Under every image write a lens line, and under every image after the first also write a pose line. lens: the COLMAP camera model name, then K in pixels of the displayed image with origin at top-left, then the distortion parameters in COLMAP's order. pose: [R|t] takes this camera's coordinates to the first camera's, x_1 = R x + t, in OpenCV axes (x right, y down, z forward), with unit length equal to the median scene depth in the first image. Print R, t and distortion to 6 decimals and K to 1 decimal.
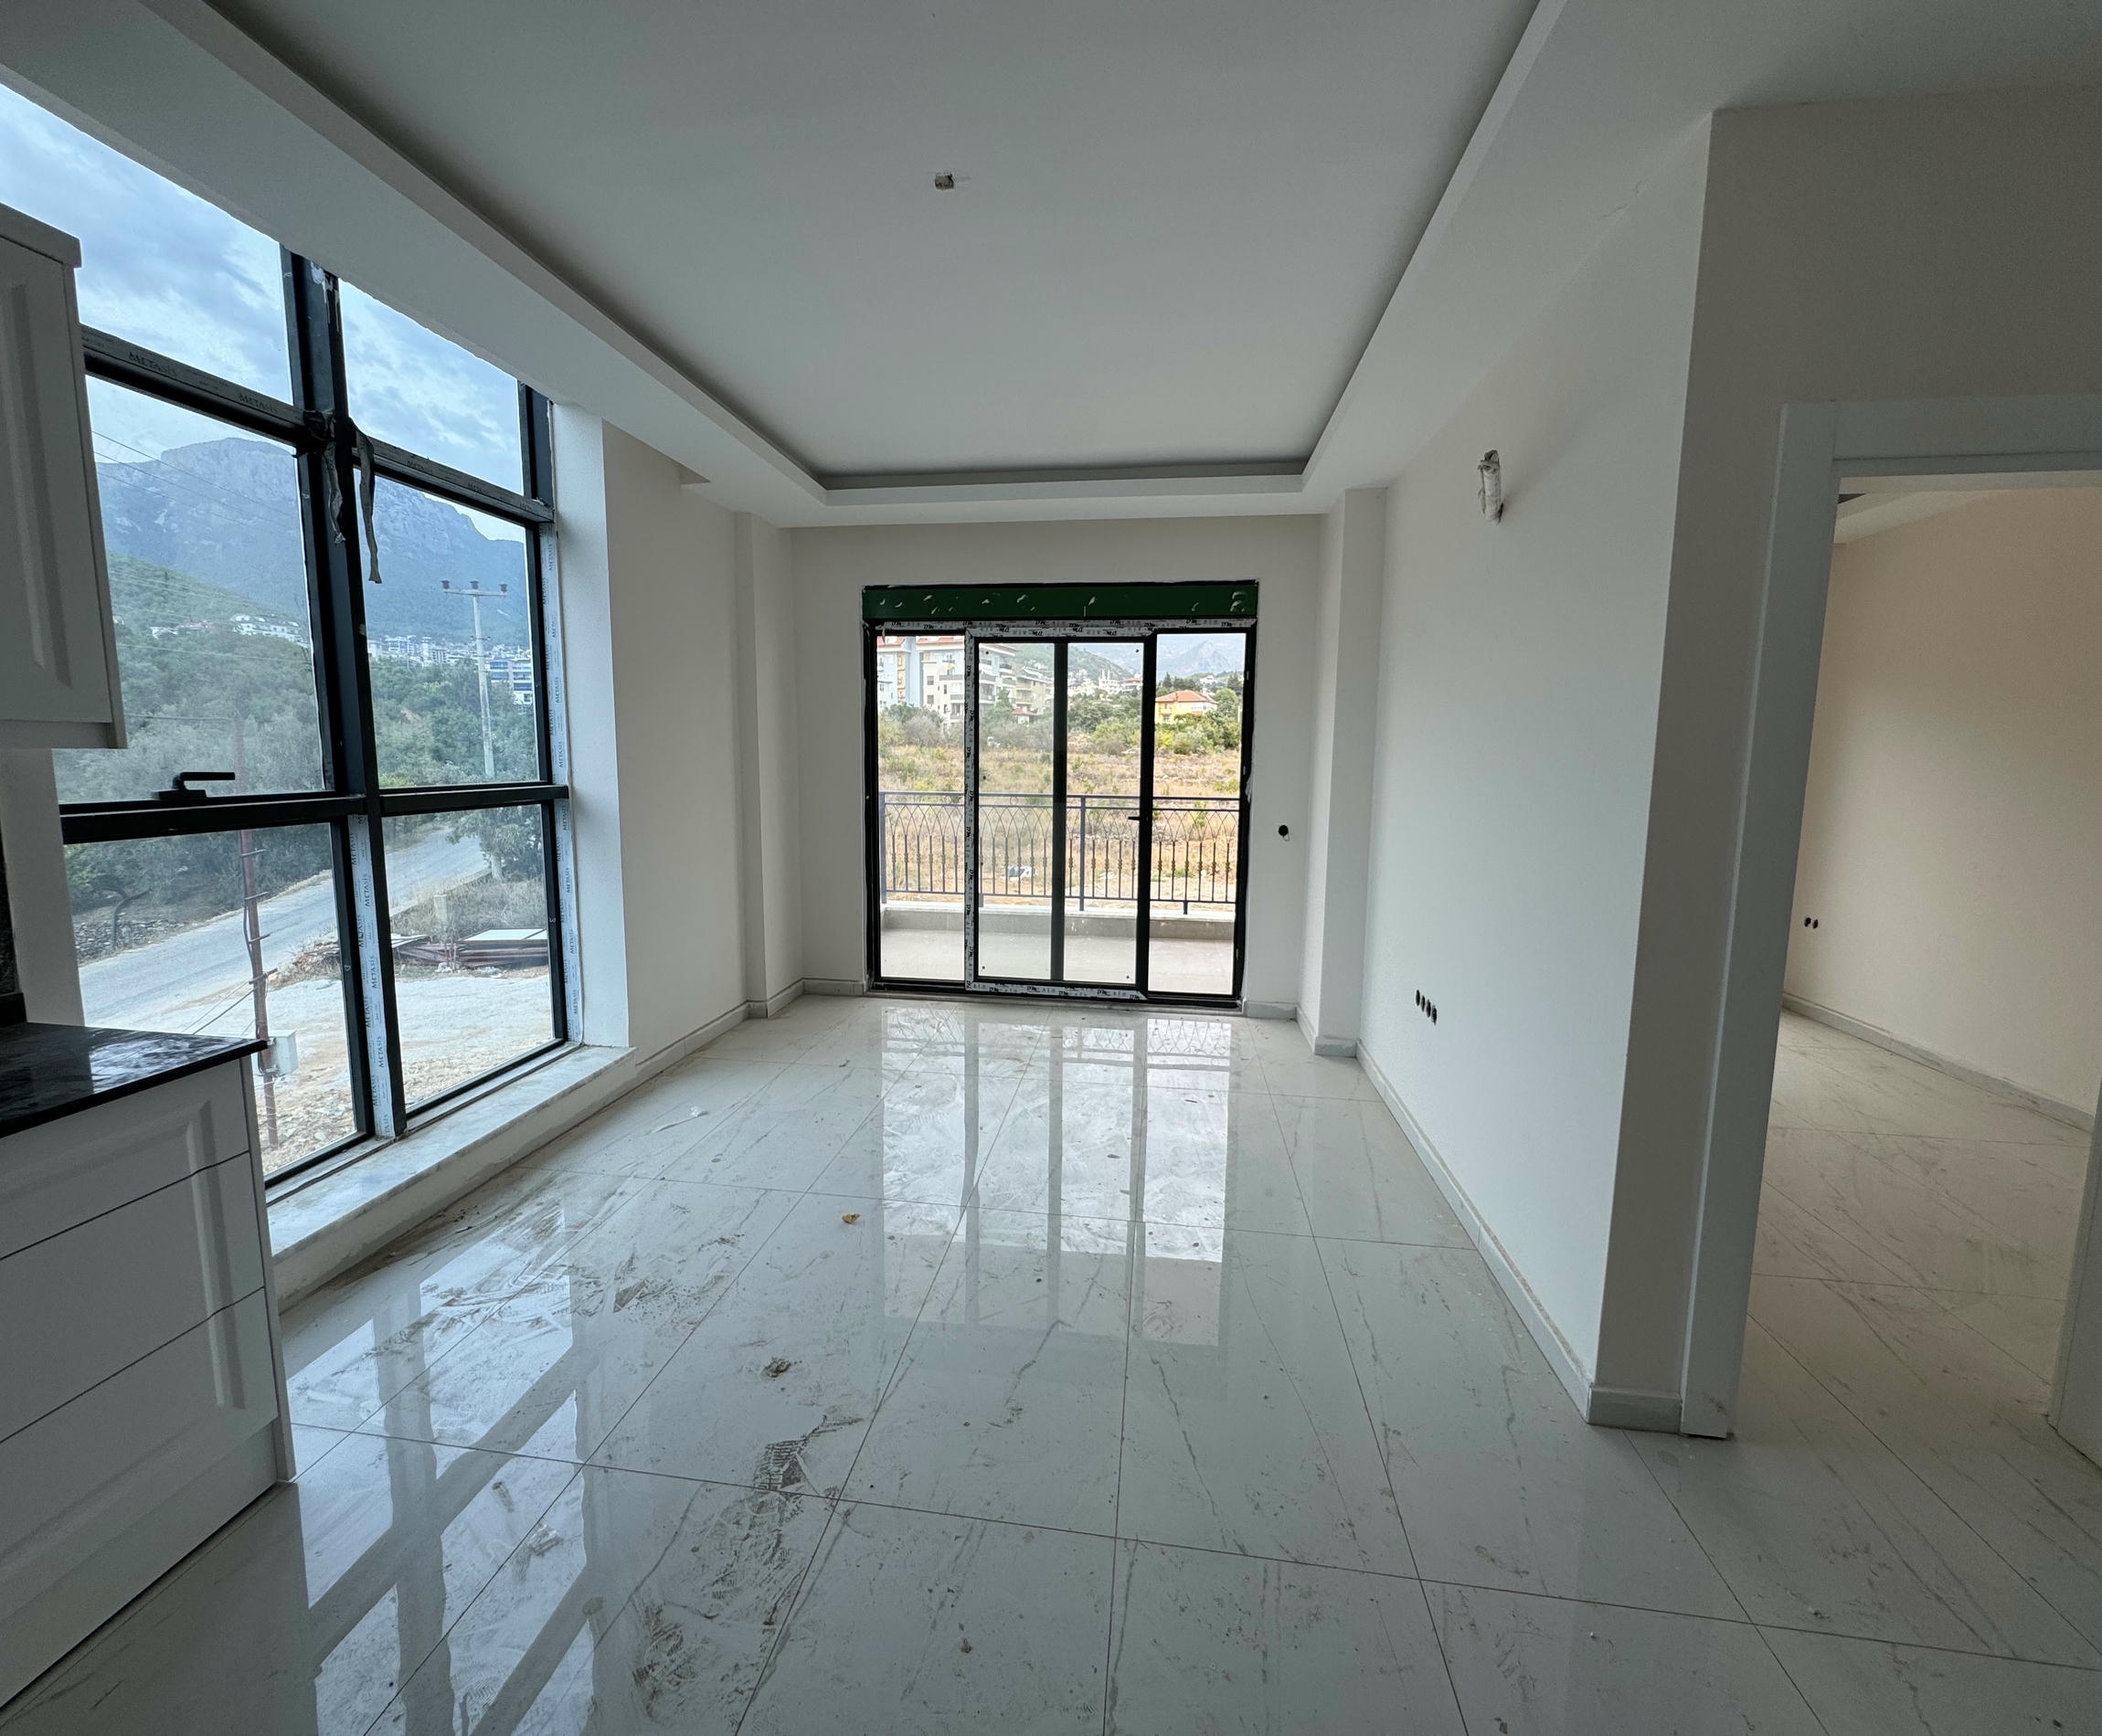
lens RADIAL K [[842.2, 0, 1047.8], [0, 842.2, 846.2], [0, 0, 1]] dist [-0.002070, 0.000173]
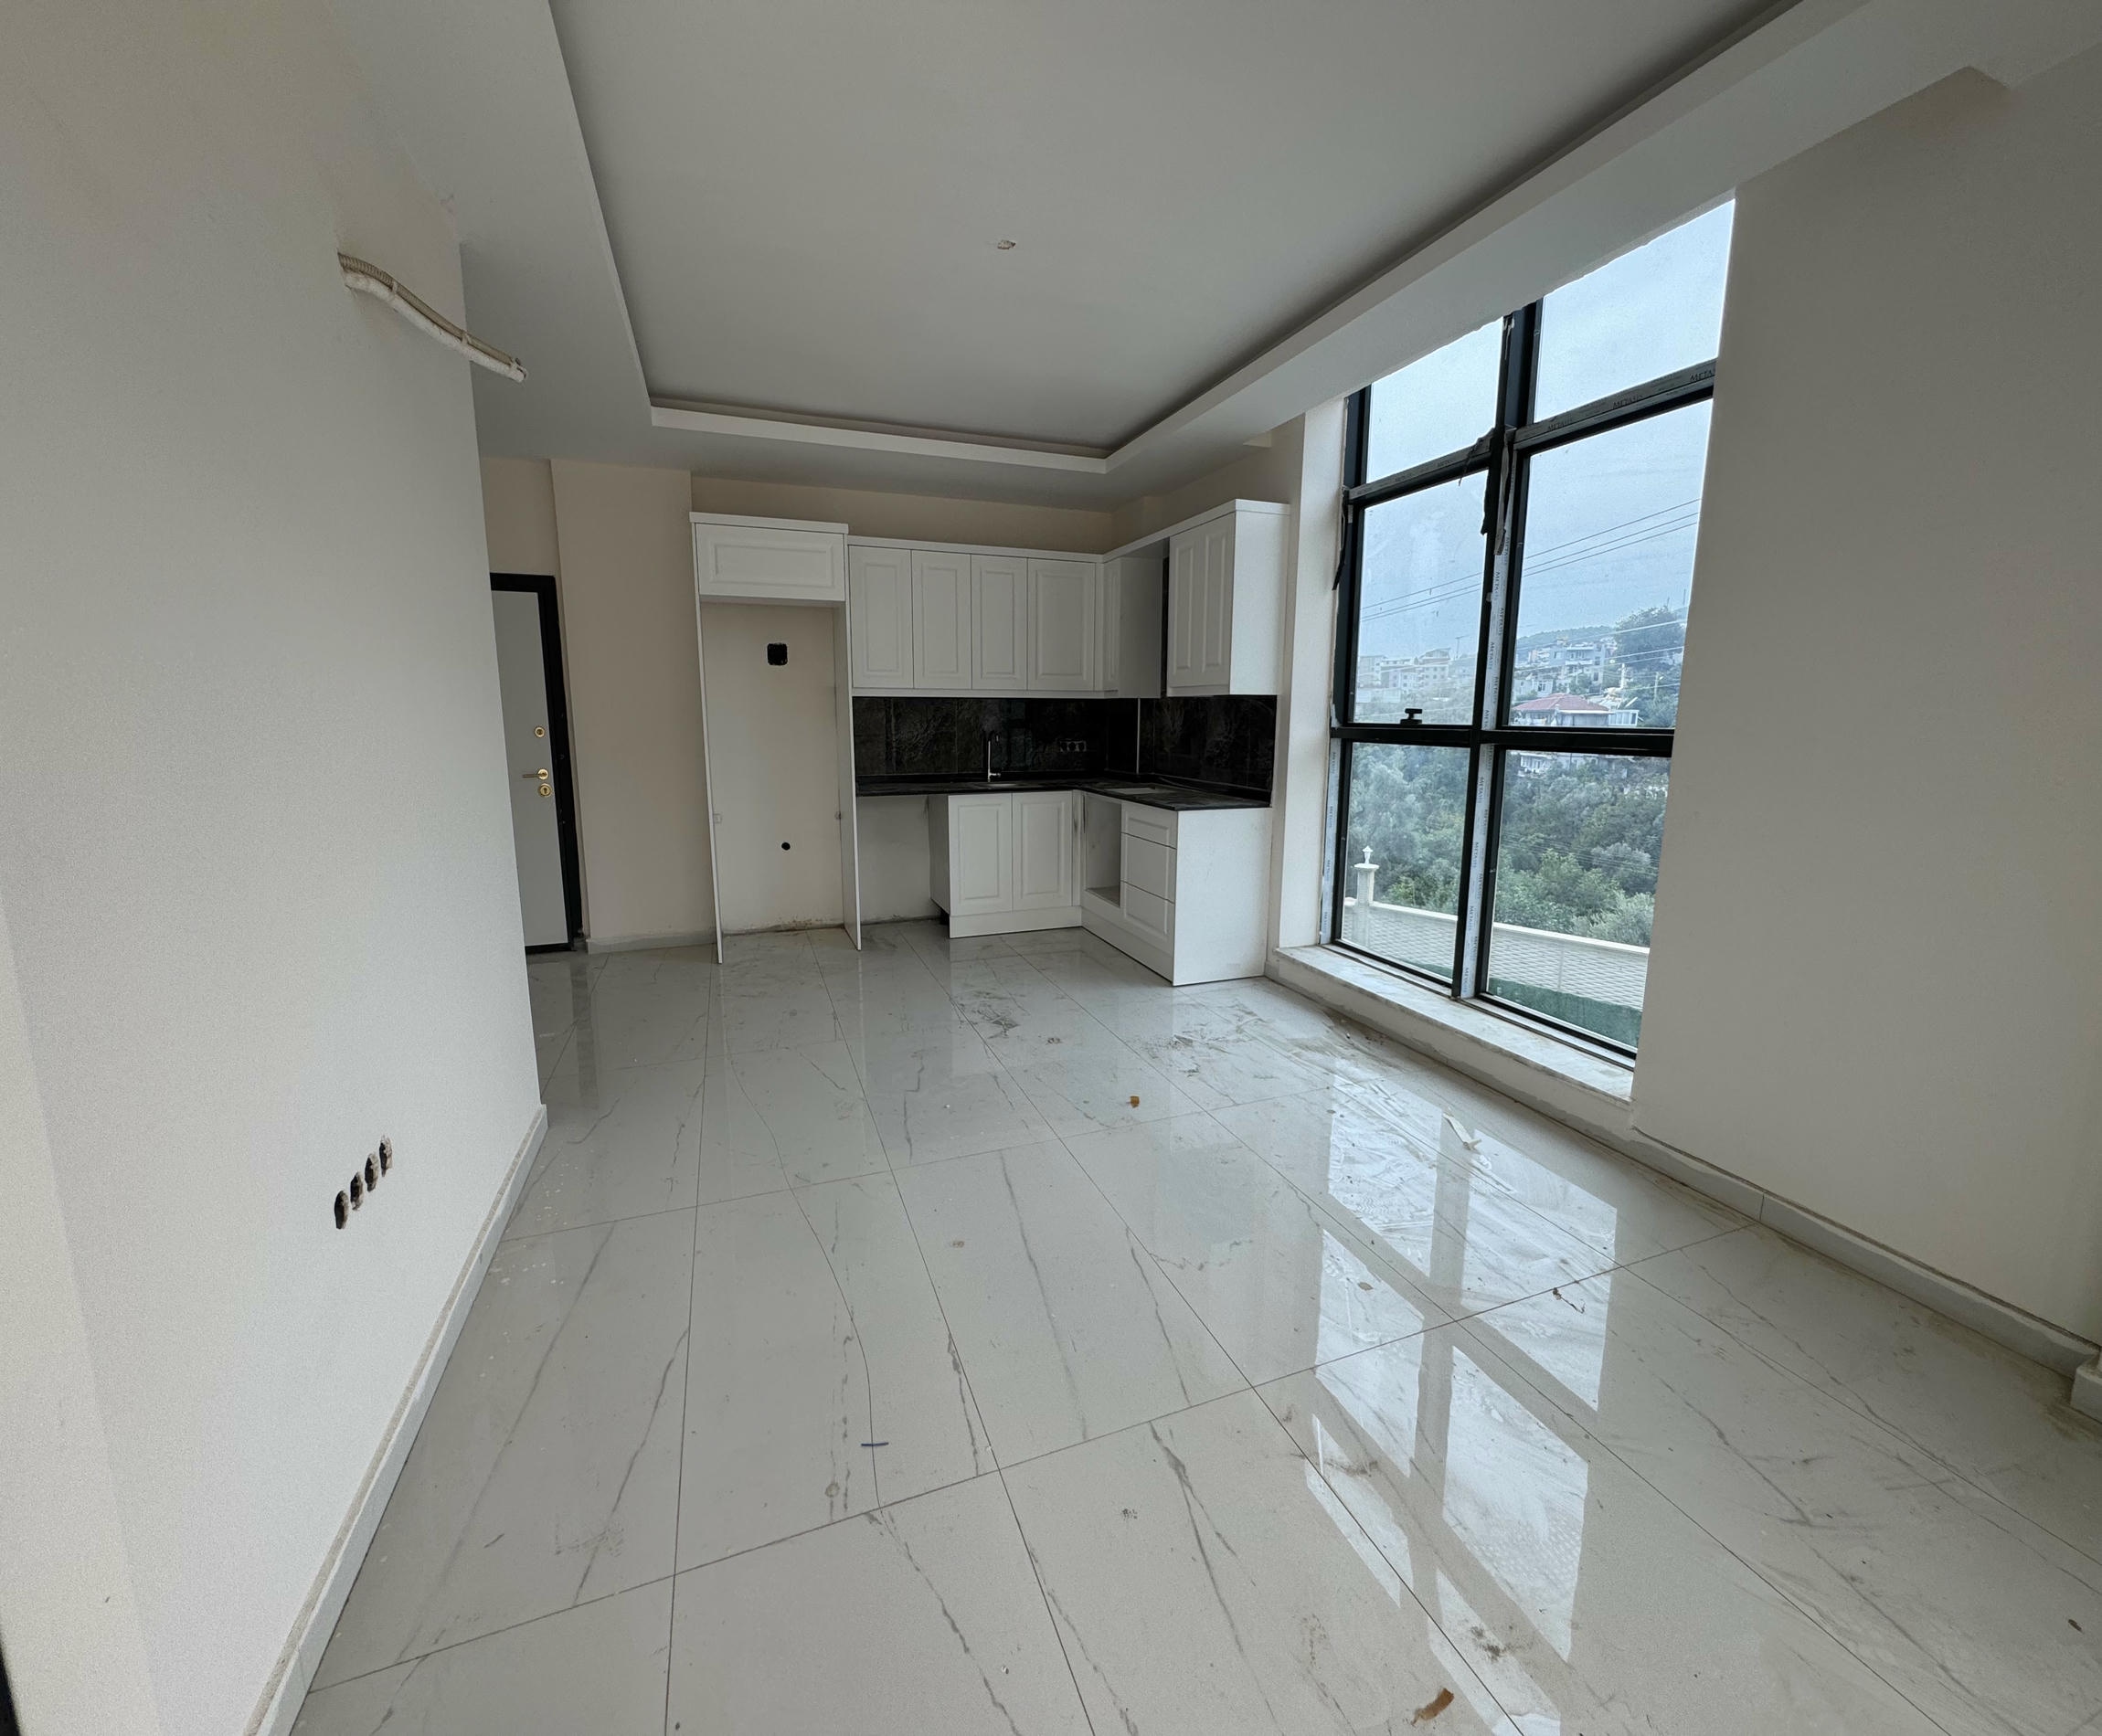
lens RADIAL K [[842.2, 0, 1048.6], [0, 842.2, 843.6], [0, 0, 1]] dist [-0.002070, 0.000173]
pose [[-0.878710, 0.061081, -0.473432, 0.269329], [-0.066430, 0.966482, 0.247990, -0.117125], [0.472711, 0.249361, -0.845200, 1.282492]]
